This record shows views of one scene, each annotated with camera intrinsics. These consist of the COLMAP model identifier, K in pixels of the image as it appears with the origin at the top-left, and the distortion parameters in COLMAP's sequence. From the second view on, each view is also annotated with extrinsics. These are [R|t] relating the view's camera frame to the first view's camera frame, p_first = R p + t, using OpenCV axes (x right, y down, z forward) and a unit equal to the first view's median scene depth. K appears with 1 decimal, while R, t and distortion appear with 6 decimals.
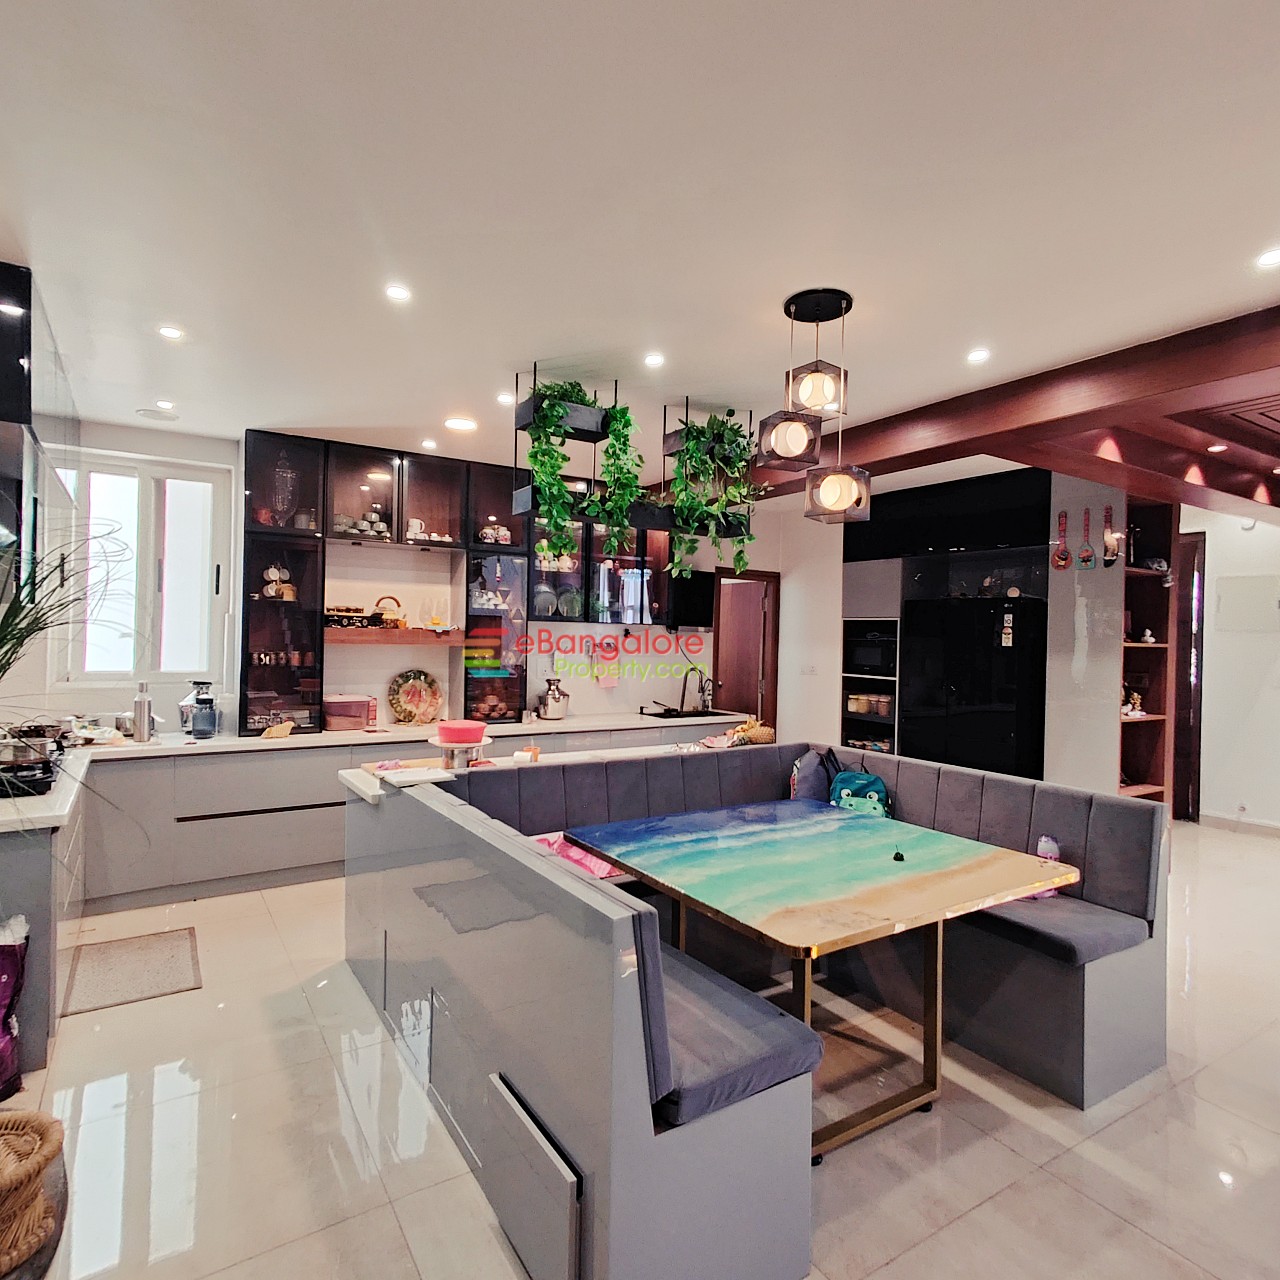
lens RADIAL K [[772.1, 0, 640.0], [0, 772.1, 640.0], [0, 0, 1]] dist [0.006451, 0.002124]
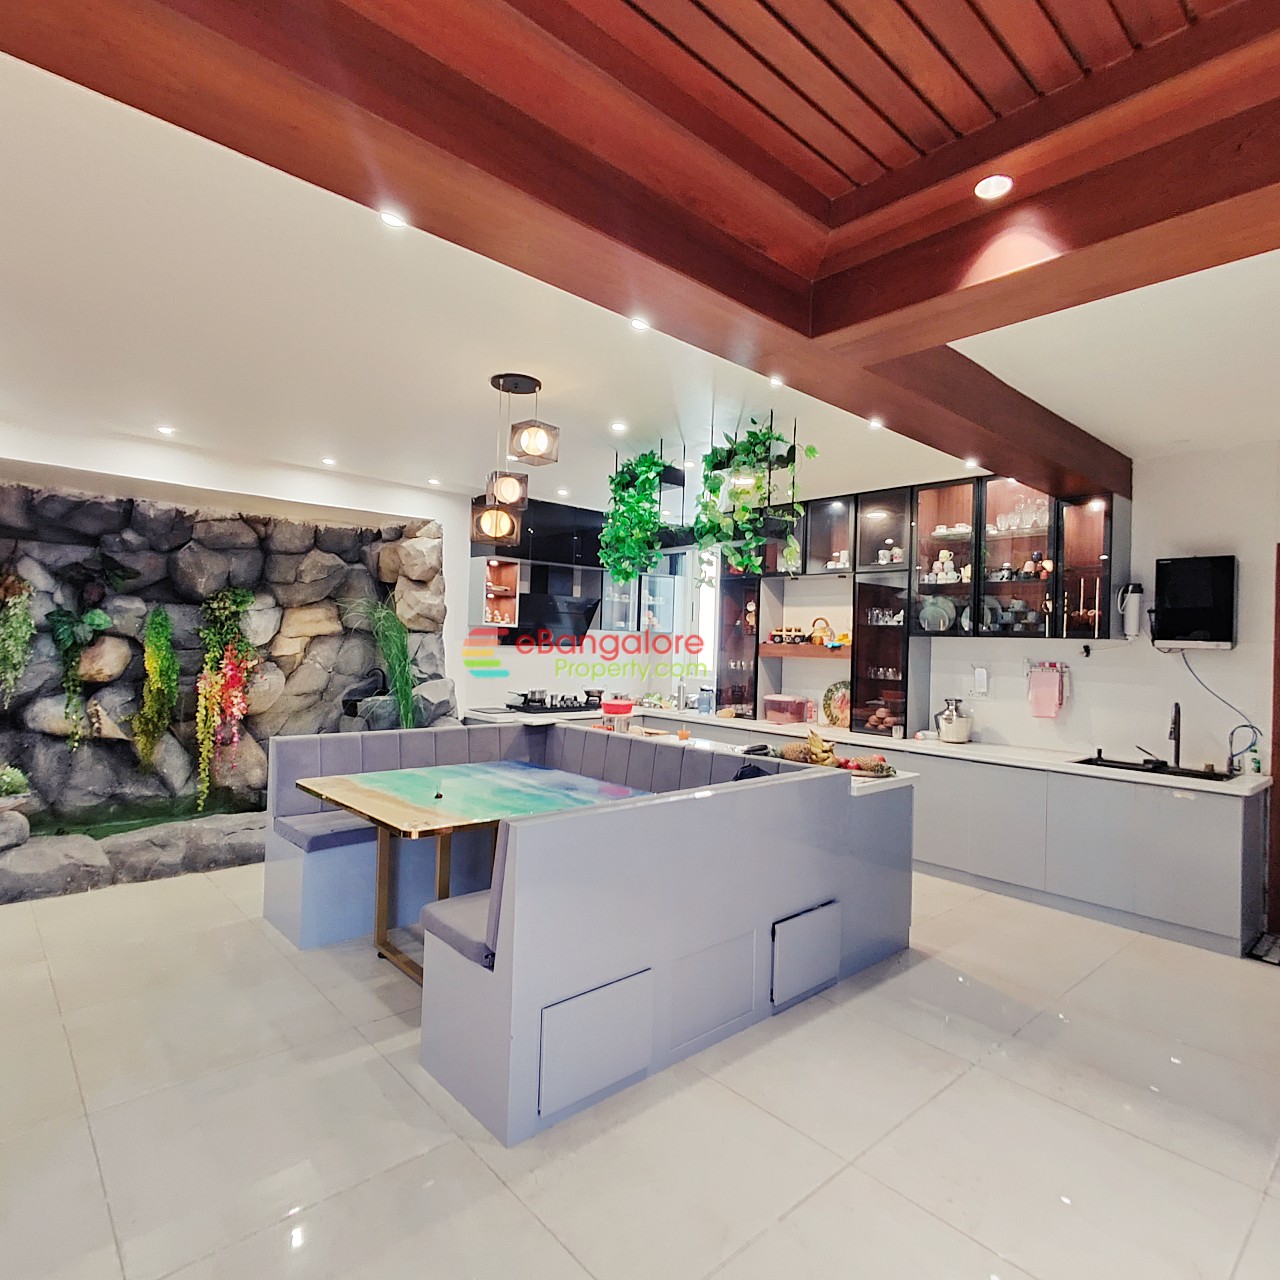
lens RADIAL K [[754.5, 0, 633.0], [0, 754.5, 636.5], [0, 0, 1]] dist [0.009359, 0.002278]
pose [[0.170514, -0.025340, -0.985029, 0.793001], [-0.032674, 0.998974, -0.031355, 0.018555], [0.984813, 0.037532, 0.169511, 0.515588]]
